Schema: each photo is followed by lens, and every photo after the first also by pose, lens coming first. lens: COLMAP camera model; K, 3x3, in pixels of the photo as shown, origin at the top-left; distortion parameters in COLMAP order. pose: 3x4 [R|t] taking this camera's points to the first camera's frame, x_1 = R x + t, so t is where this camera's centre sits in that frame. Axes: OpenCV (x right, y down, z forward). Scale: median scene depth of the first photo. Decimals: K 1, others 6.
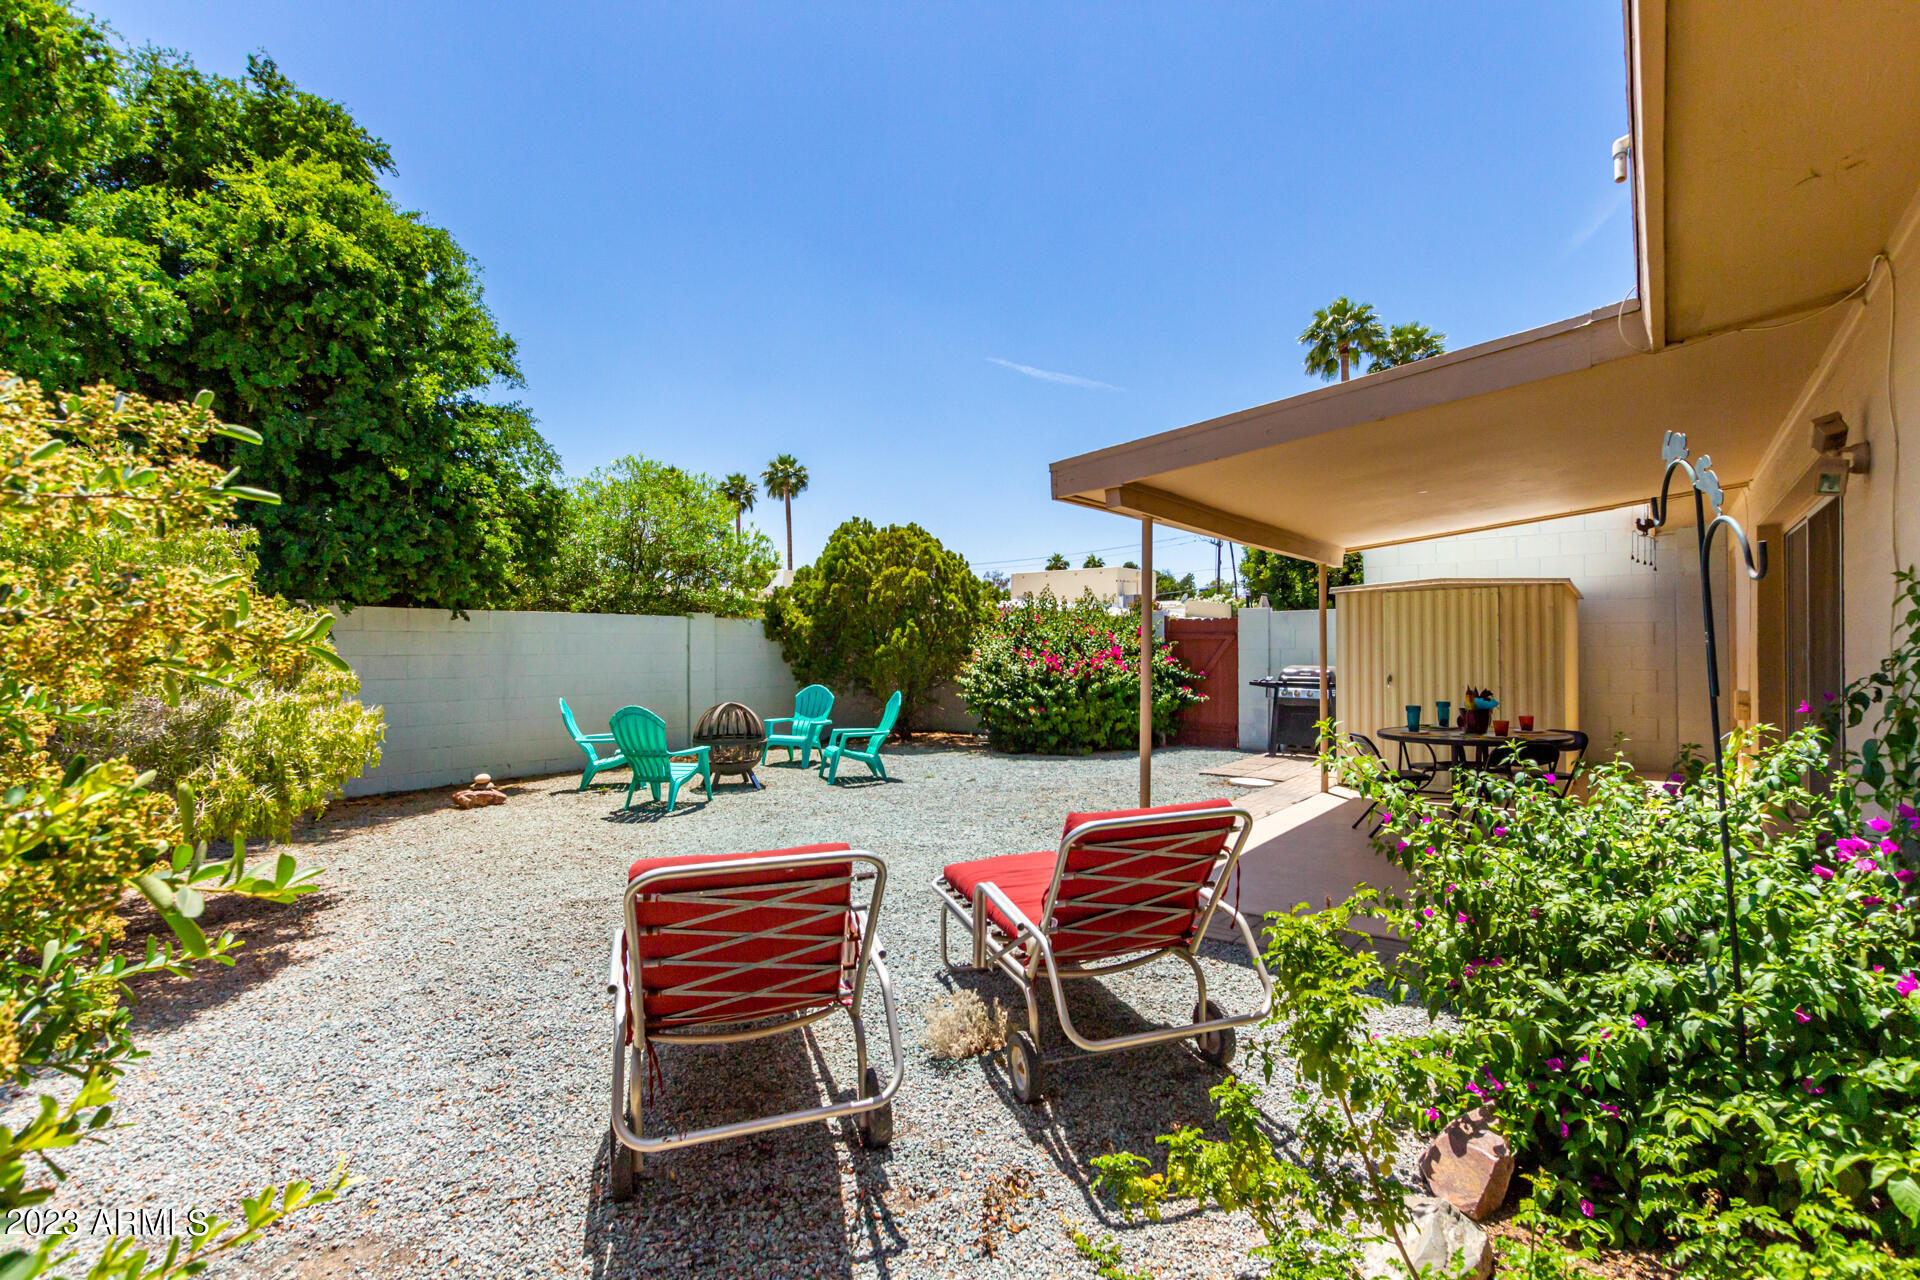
lens RADIAL K [[877.4, 0, 960.7], [0, 877.4, 636.5], [0, 0, 1]] dist [0.000589, -0.003455]
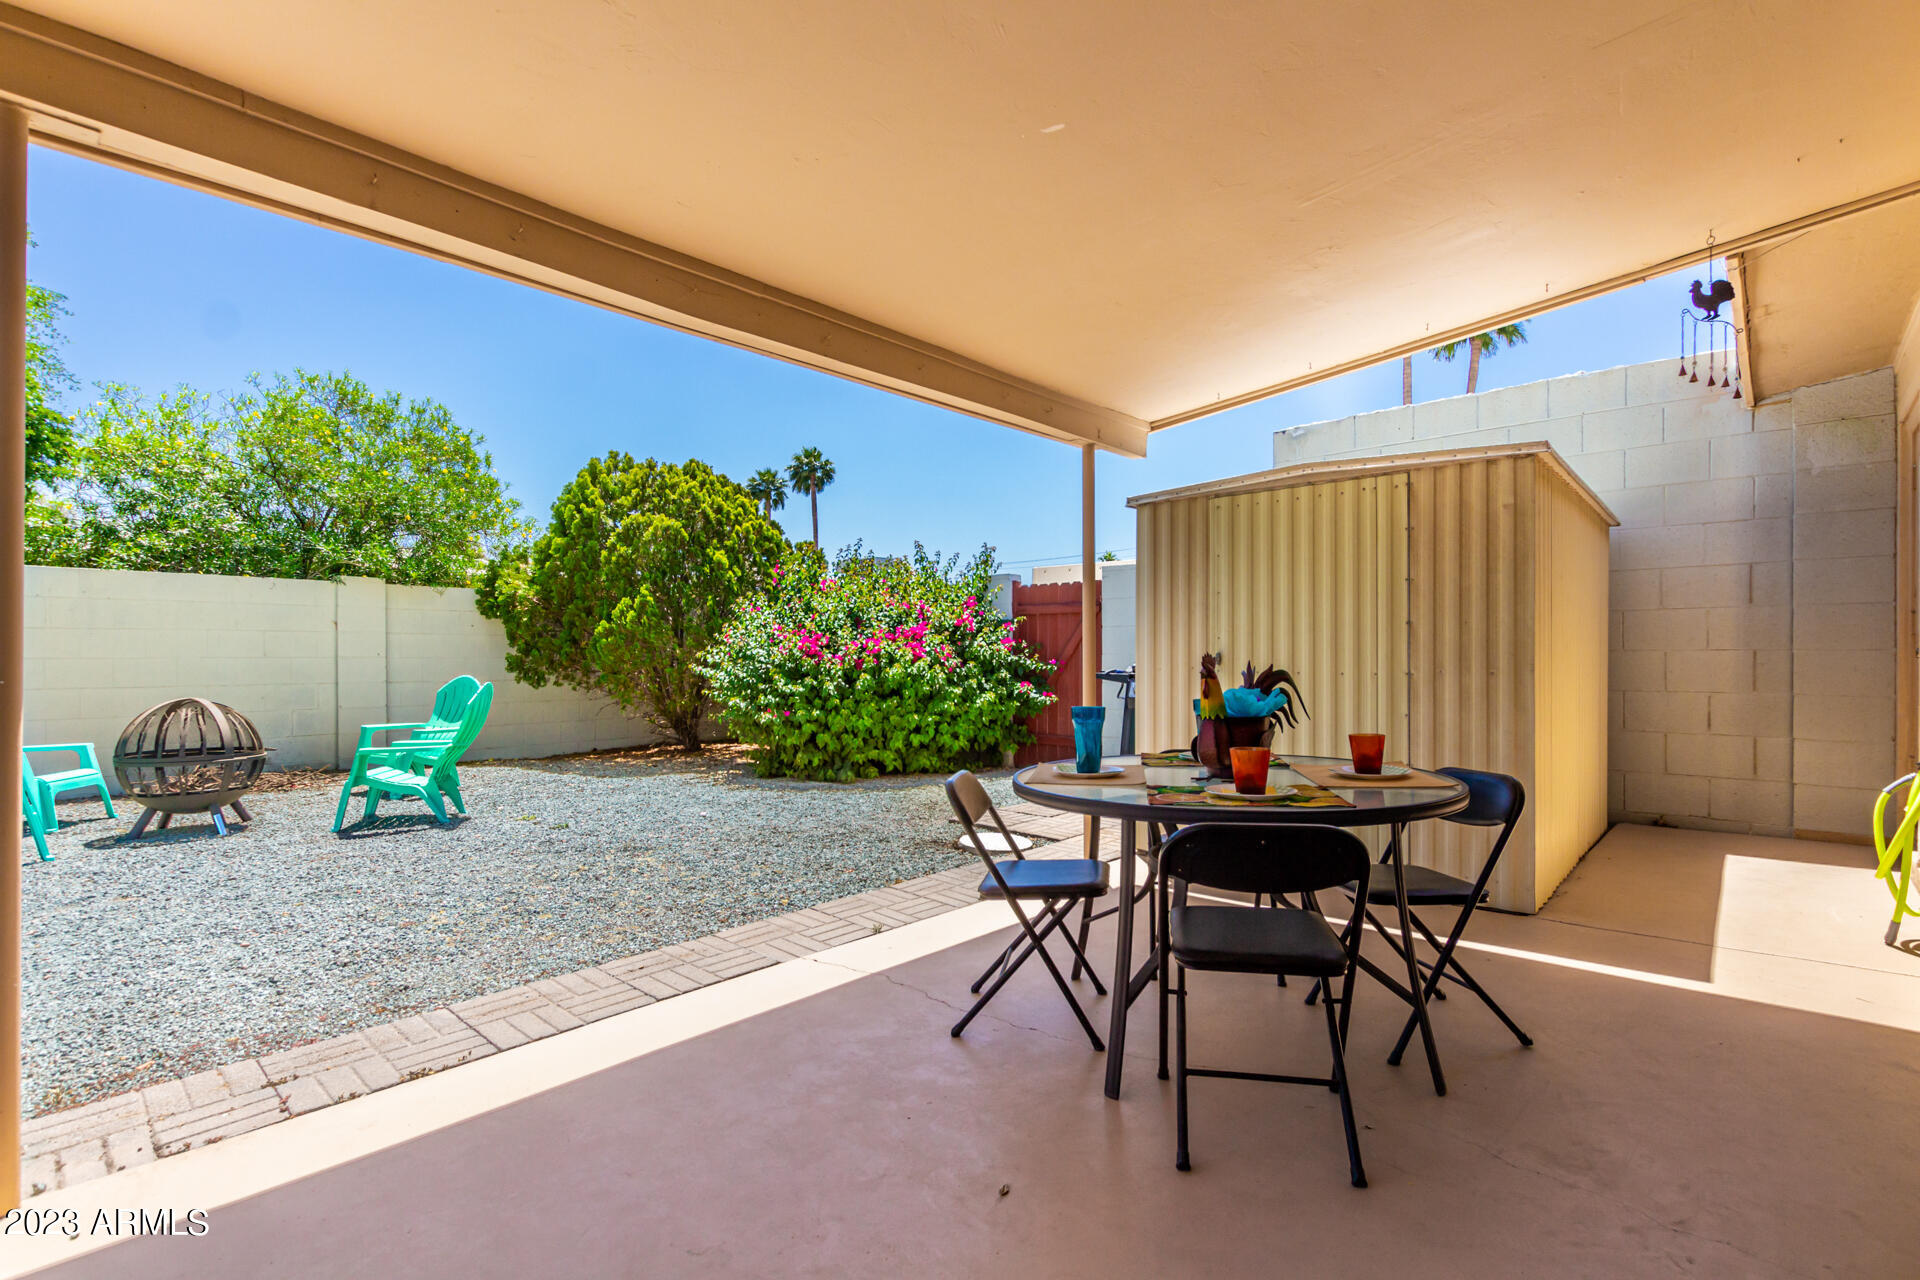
lens RADIAL K [[877.4, 0, 969.6], [0, 877.4, 660.8], [0, 0, 1]] dist [0.000589, -0.003455]
pose [[0.997450, 0.002855, -0.071317, 0.258206], [-0.001266, 0.999750, 0.022312, 0.025491], [0.071363, -0.022164, 0.997204, 0.311843]]
